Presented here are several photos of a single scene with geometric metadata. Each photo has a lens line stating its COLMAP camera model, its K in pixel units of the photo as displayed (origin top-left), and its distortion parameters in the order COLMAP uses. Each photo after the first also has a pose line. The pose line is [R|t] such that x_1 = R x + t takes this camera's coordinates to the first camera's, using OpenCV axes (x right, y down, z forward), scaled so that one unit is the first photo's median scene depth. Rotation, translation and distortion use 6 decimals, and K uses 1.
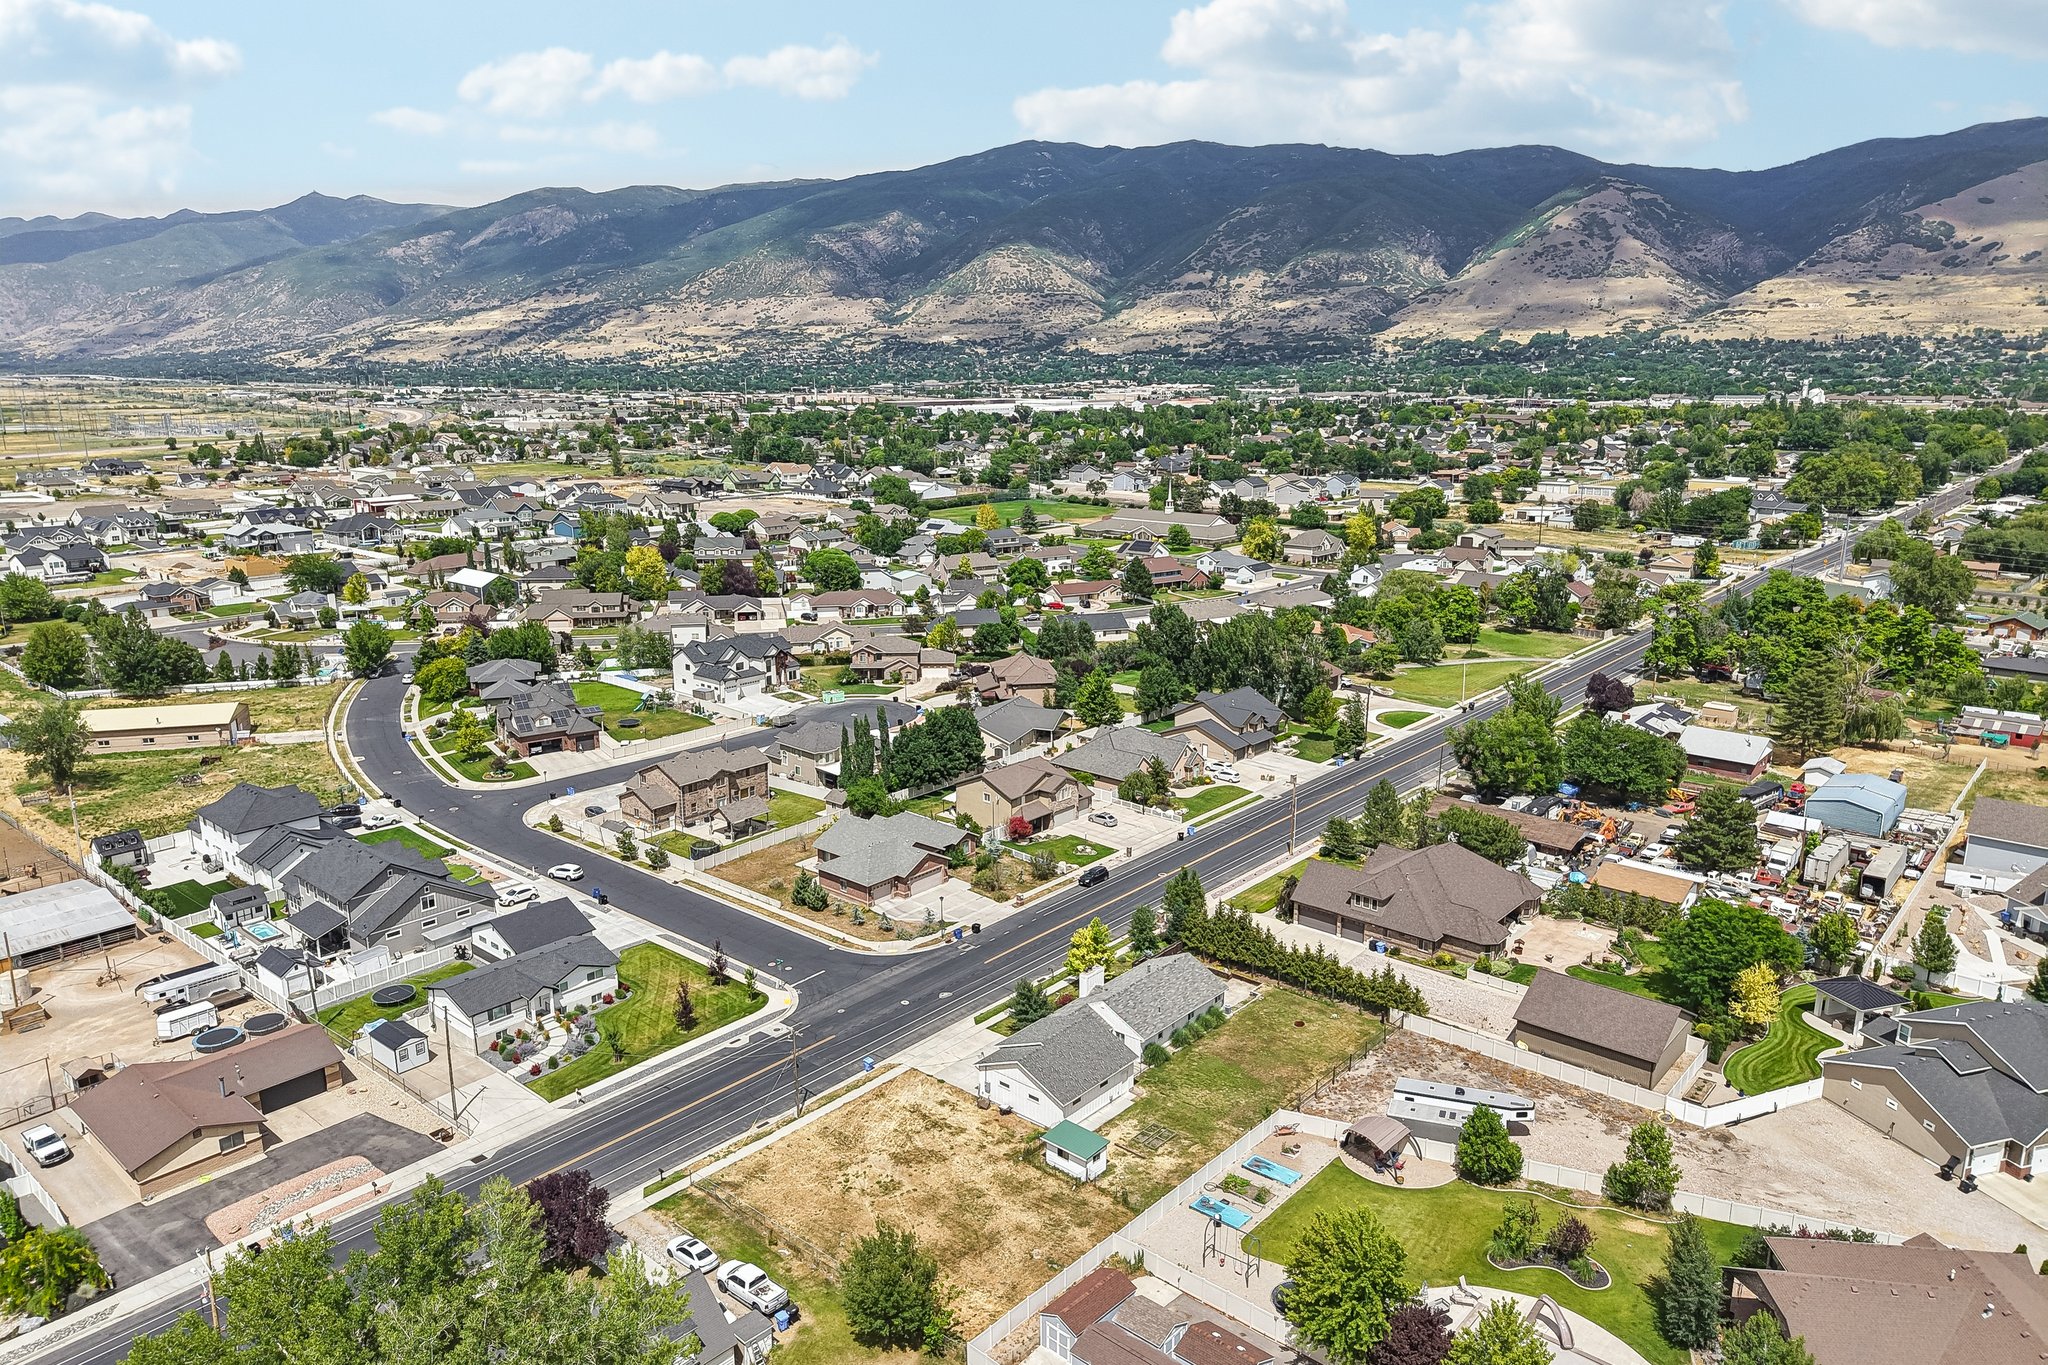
lens RADIAL K [[1364.6, 0, 1026.2], [0, 1364.6, 692.7], [0, 0, 1]] dist [0.084569, -0.099641]
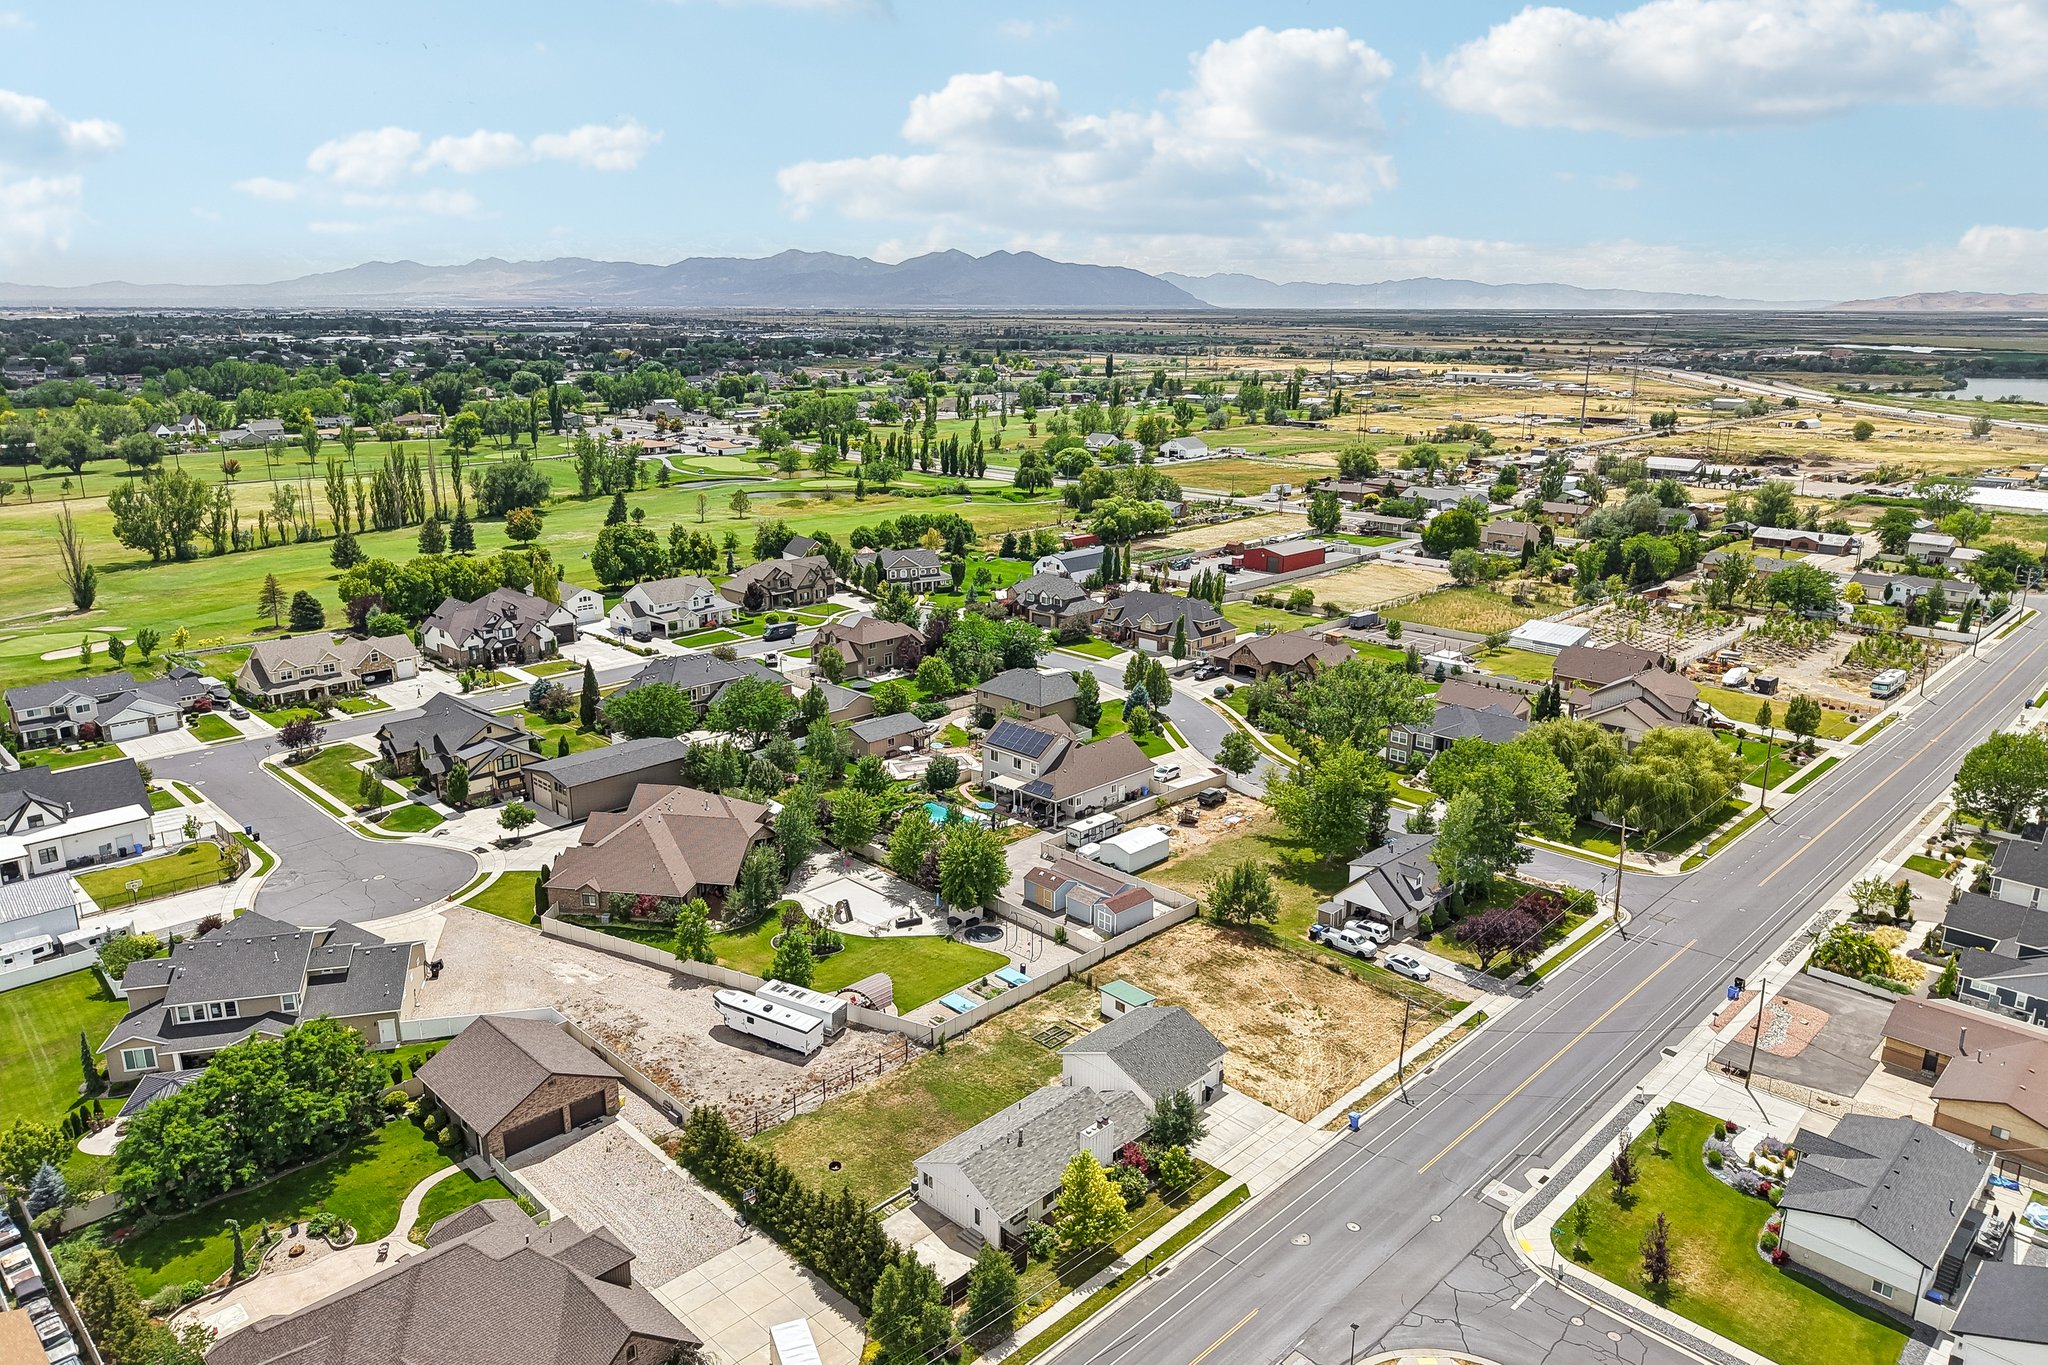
lens RADIAL K [[1364.6, 0, 1026.2], [0, 1364.6, 692.7], [0, 0, 1]] dist [0.084569, -0.099641]
pose [[-0.997778, -0.019111, 0.063831, 0.025882], [0.014871, 0.869949, 0.492918, -0.237437], [-0.064950, 0.492771, -0.867731, 0.951330]]
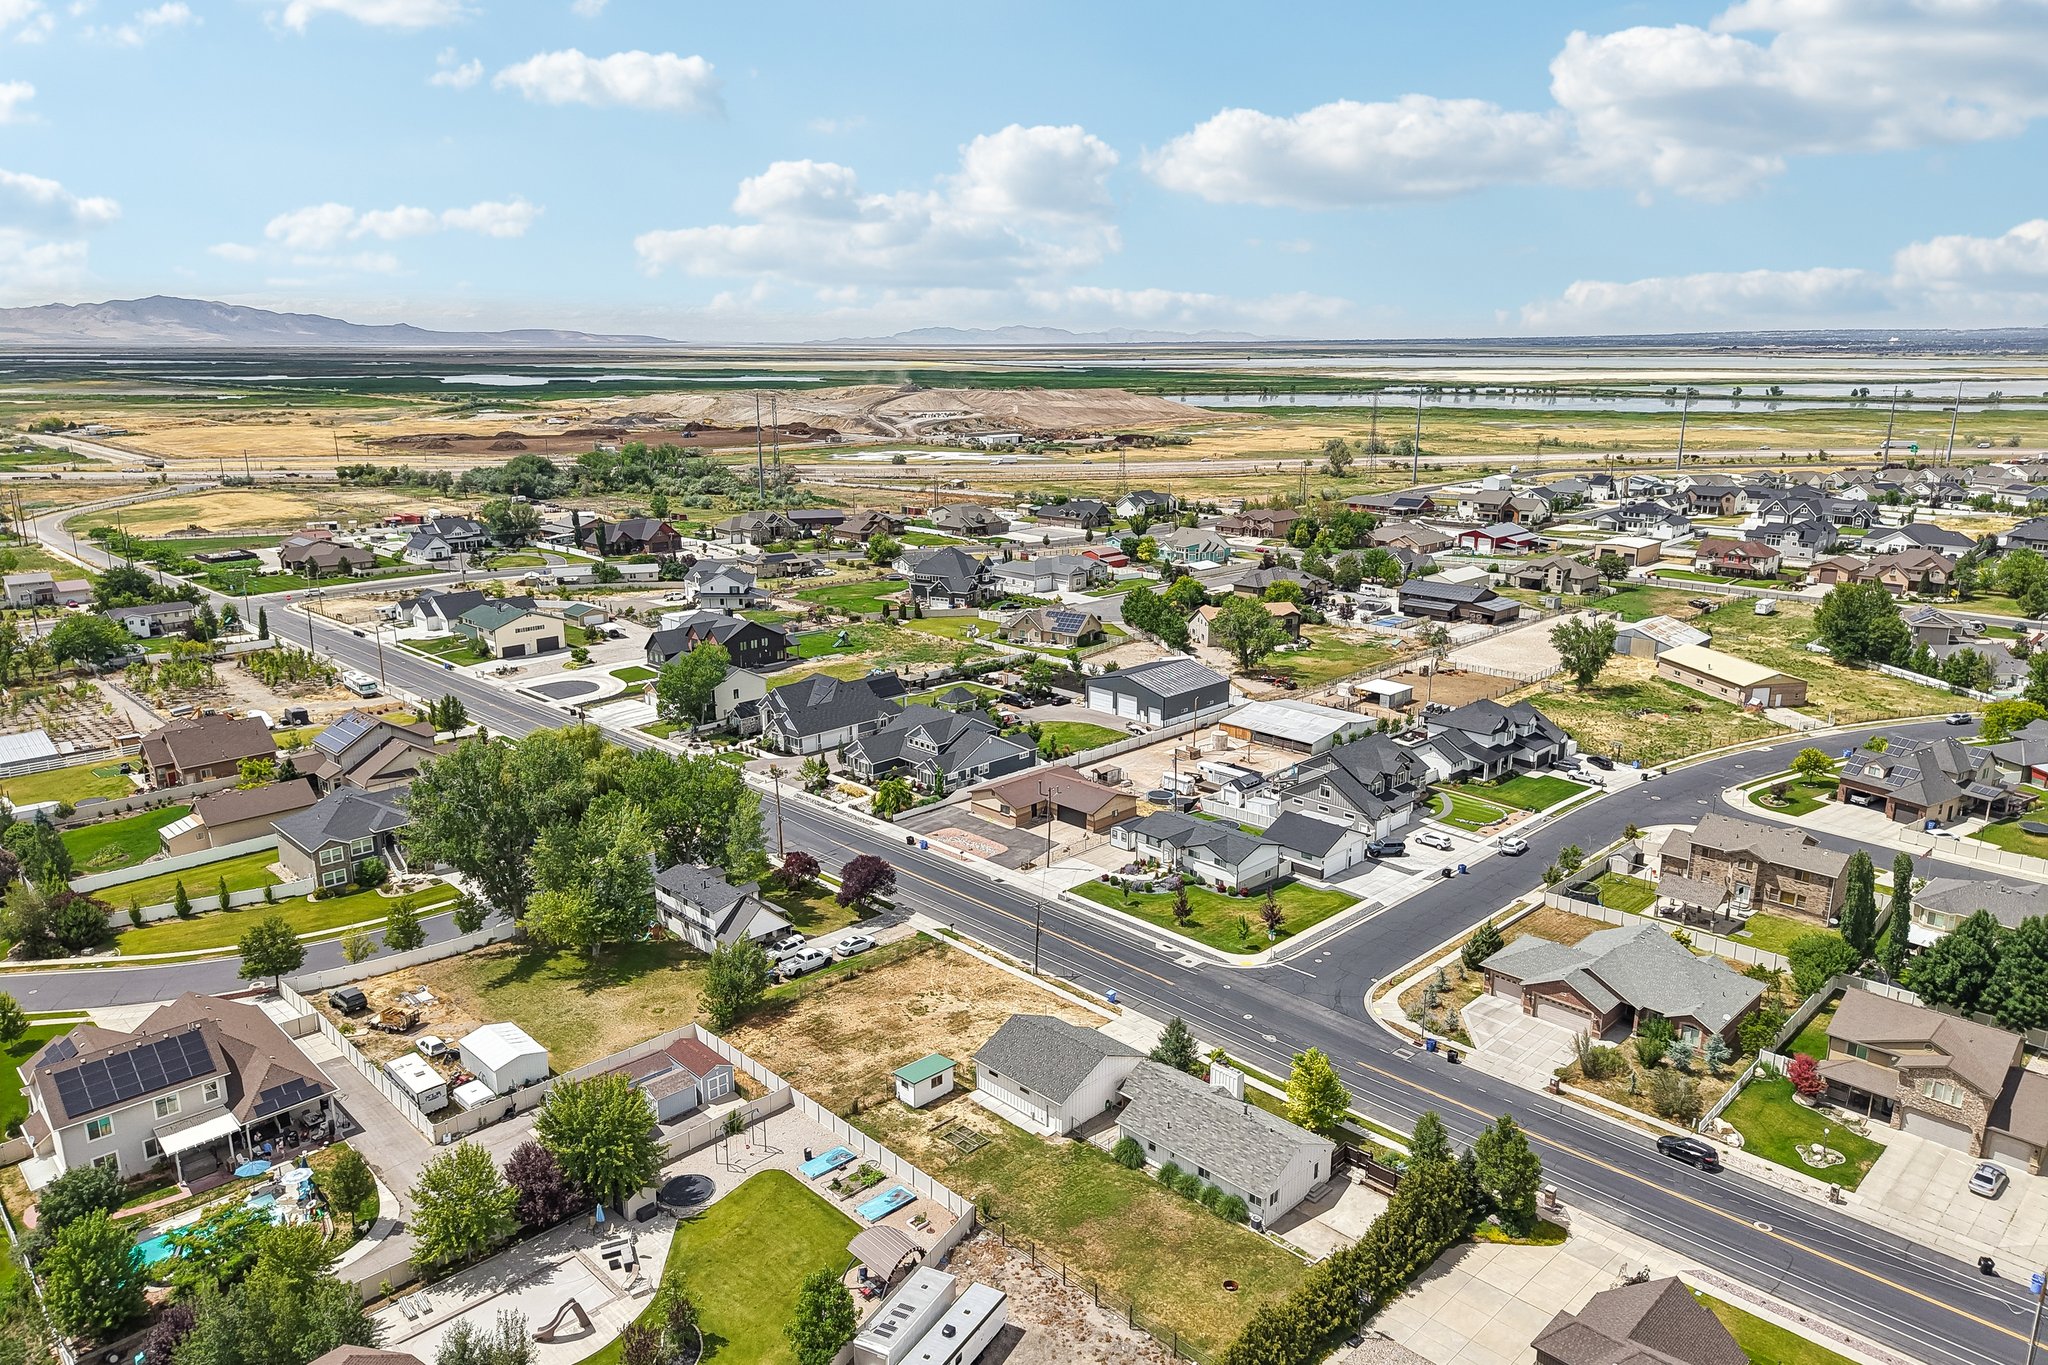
lens RADIAL K [[1372.7, 0, 1018.3], [0, 1372.7, 676.3], [0, 0, 1]] dist [0.073815, -0.100836]
pose [[-0.077198, 0.240100, -0.967674, 0.502245], [-0.235439, 0.938730, 0.251702, -0.125673], [0.968818, 0.247259, -0.015939, 0.509694]]
